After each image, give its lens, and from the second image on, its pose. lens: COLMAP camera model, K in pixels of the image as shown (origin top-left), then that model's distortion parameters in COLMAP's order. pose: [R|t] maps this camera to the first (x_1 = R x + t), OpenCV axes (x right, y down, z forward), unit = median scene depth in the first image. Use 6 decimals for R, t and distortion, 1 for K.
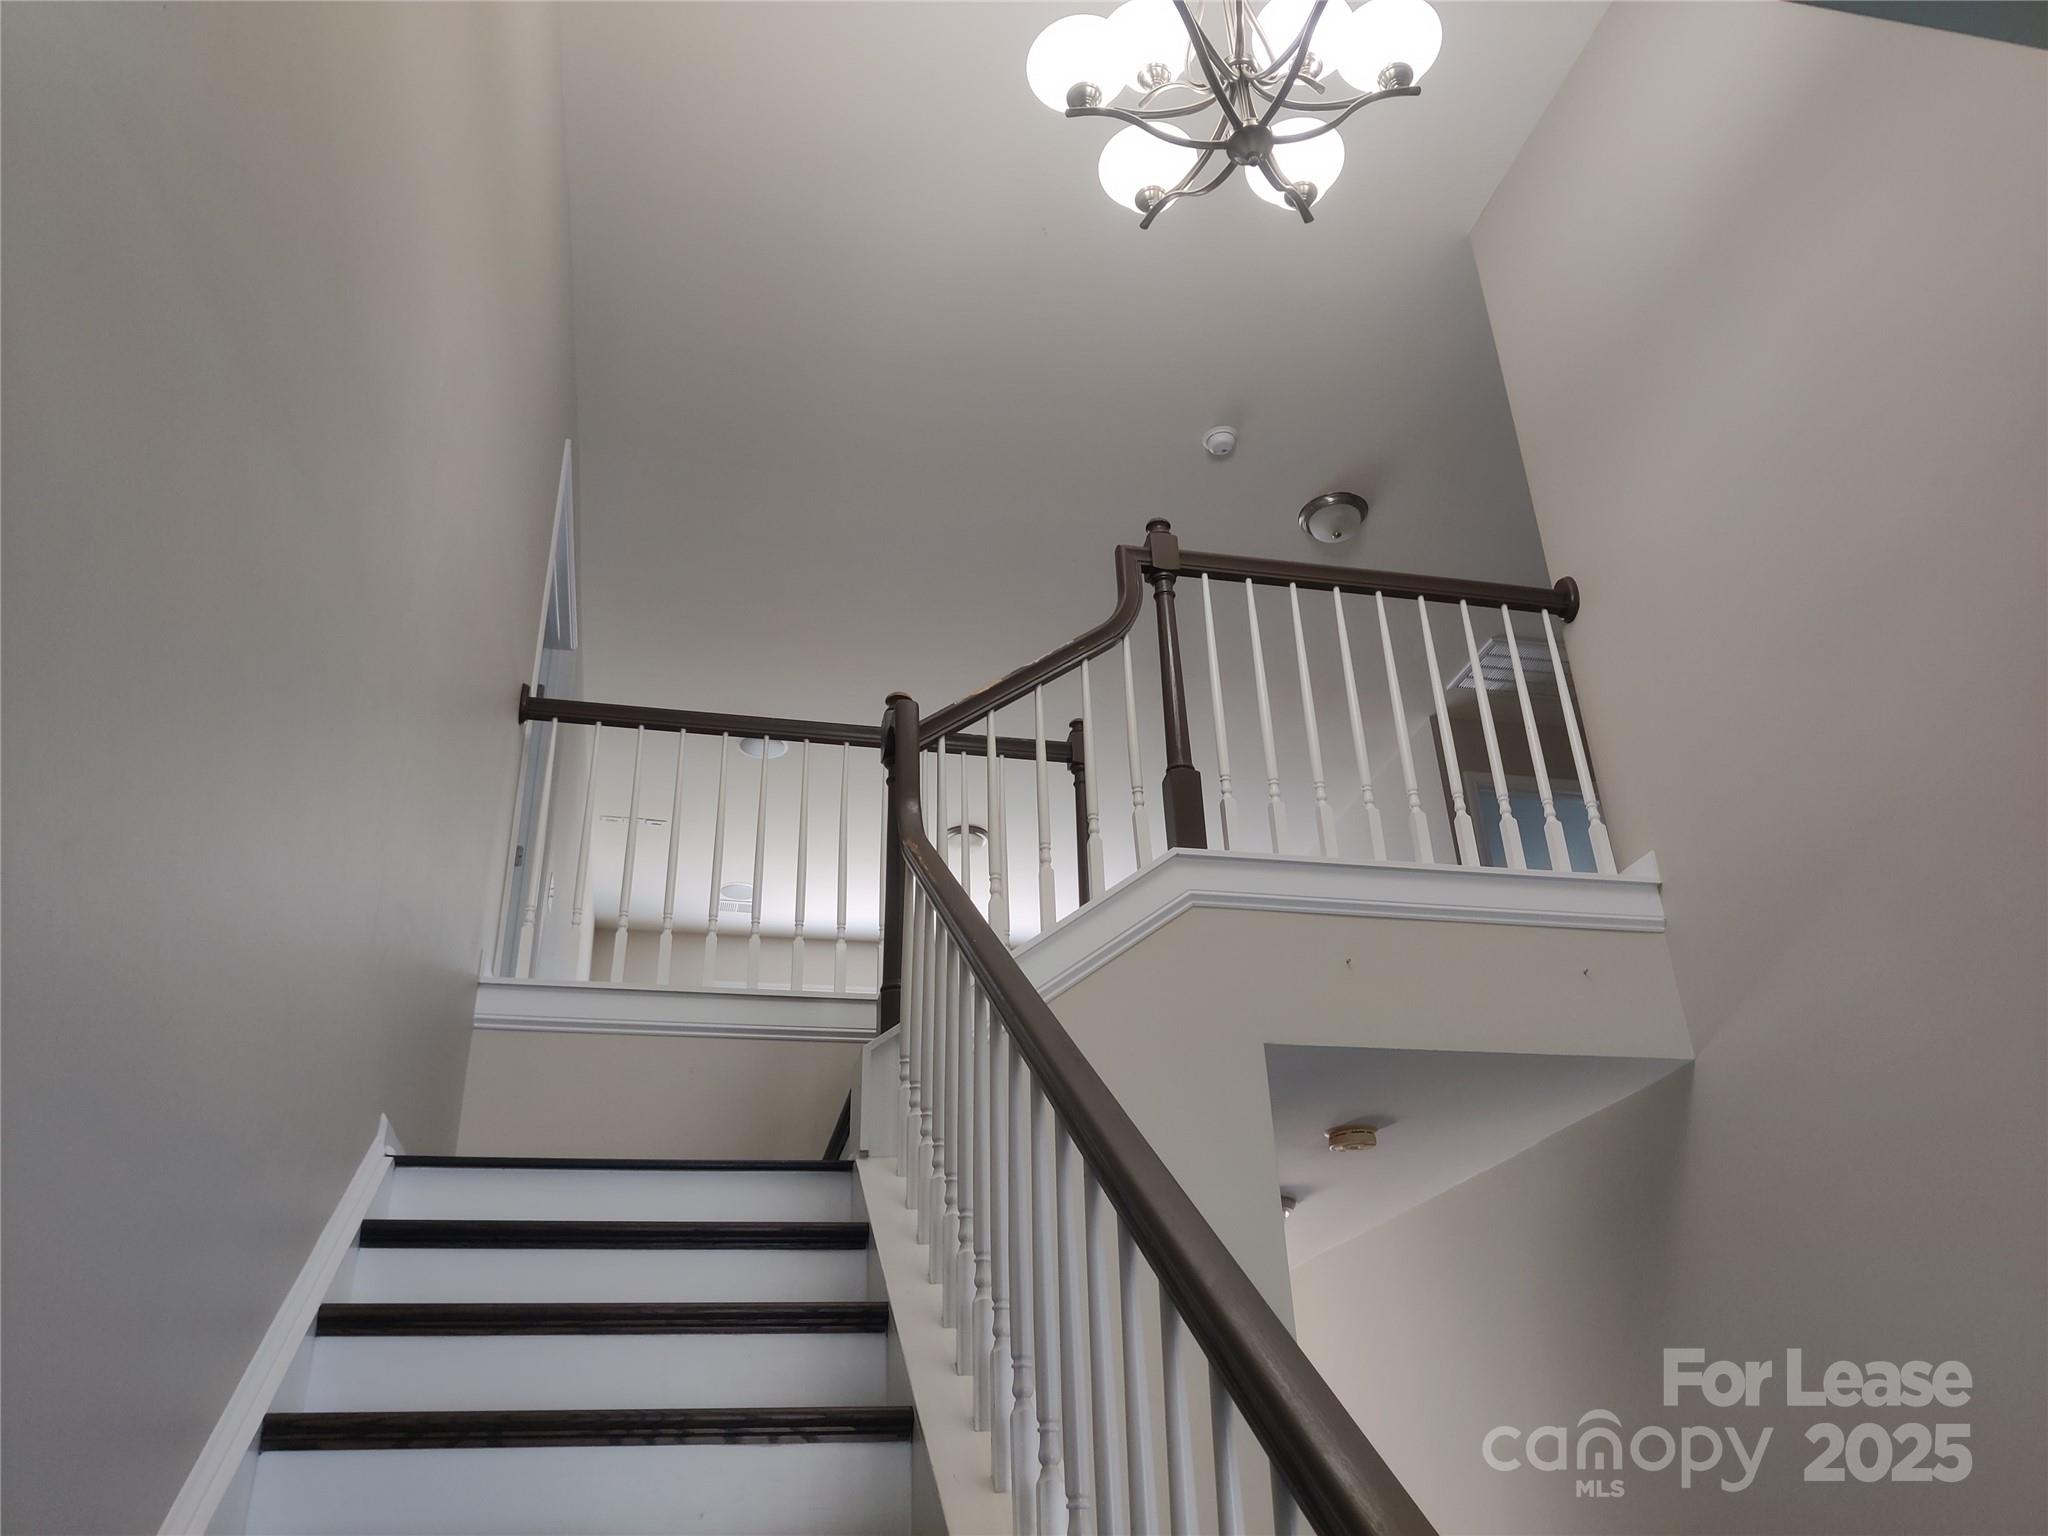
lens RADIAL K [[1552.4, 0, 1016.0], [0, 1552.4, 762.5], [0, 0, 1]] dist [0.060010, -0.128128]
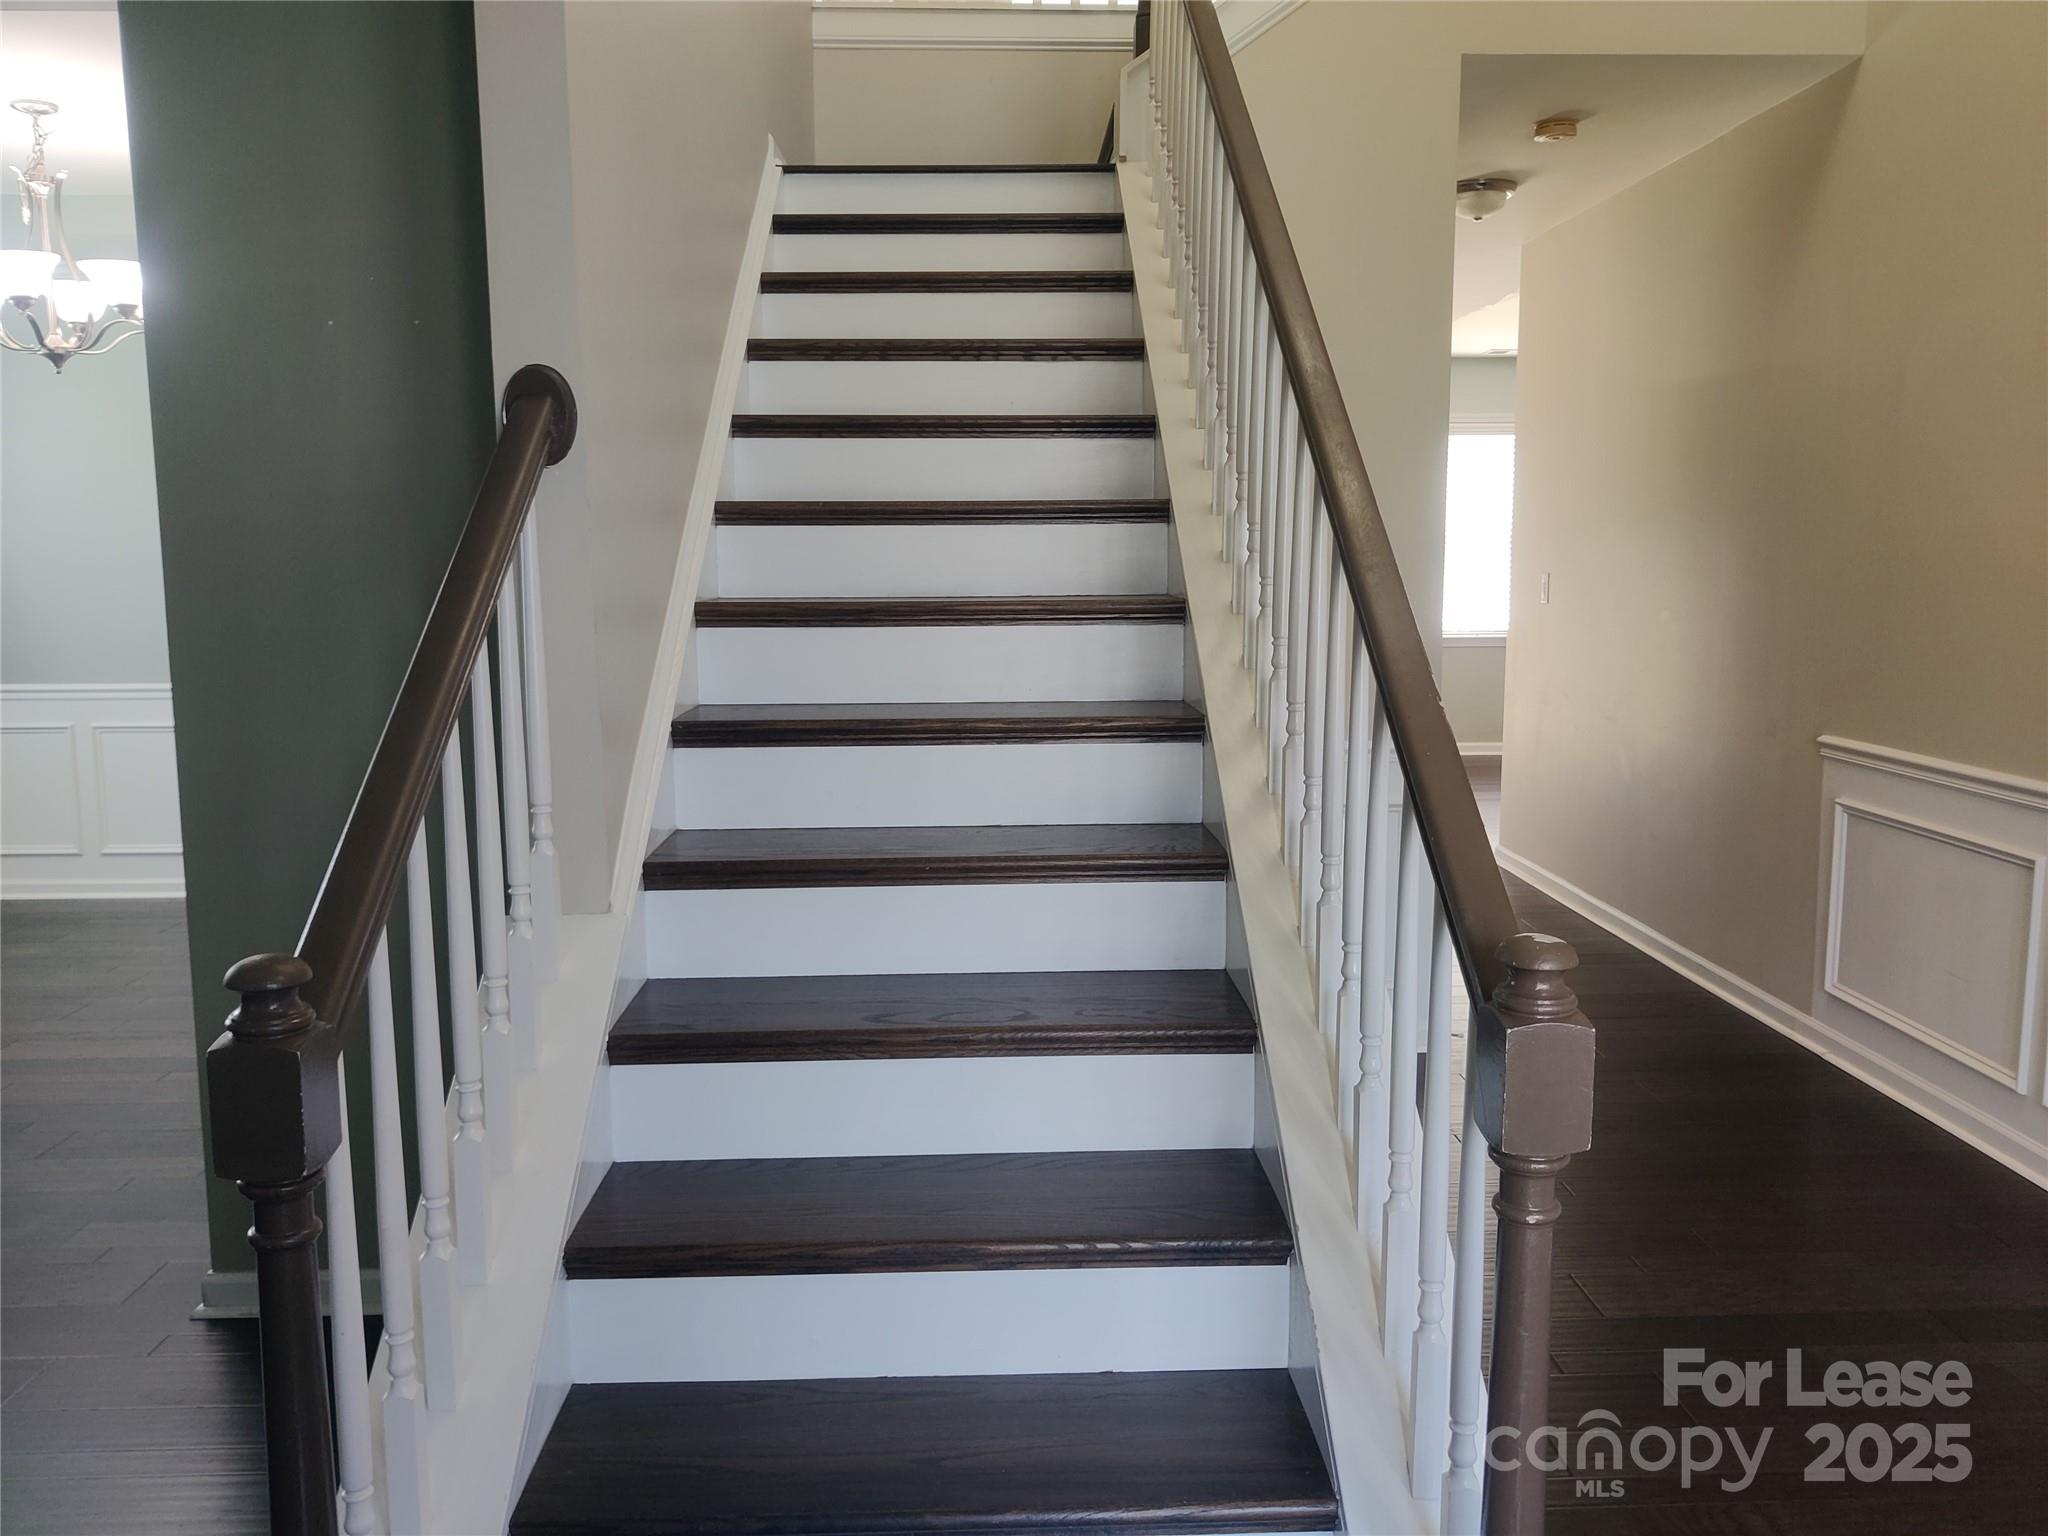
lens RADIAL K [[1552.4, 0, 1016.0], [0, 1552.4, 762.5], [0, 0, 1]] dist [0.060010, -0.128128]
pose [[0.980585, 0.056390, -0.187812, 0.101371], [0.066196, 0.806350, 0.587722, -0.131428], [0.184584, -0.588744, 0.786962, -0.389105]]
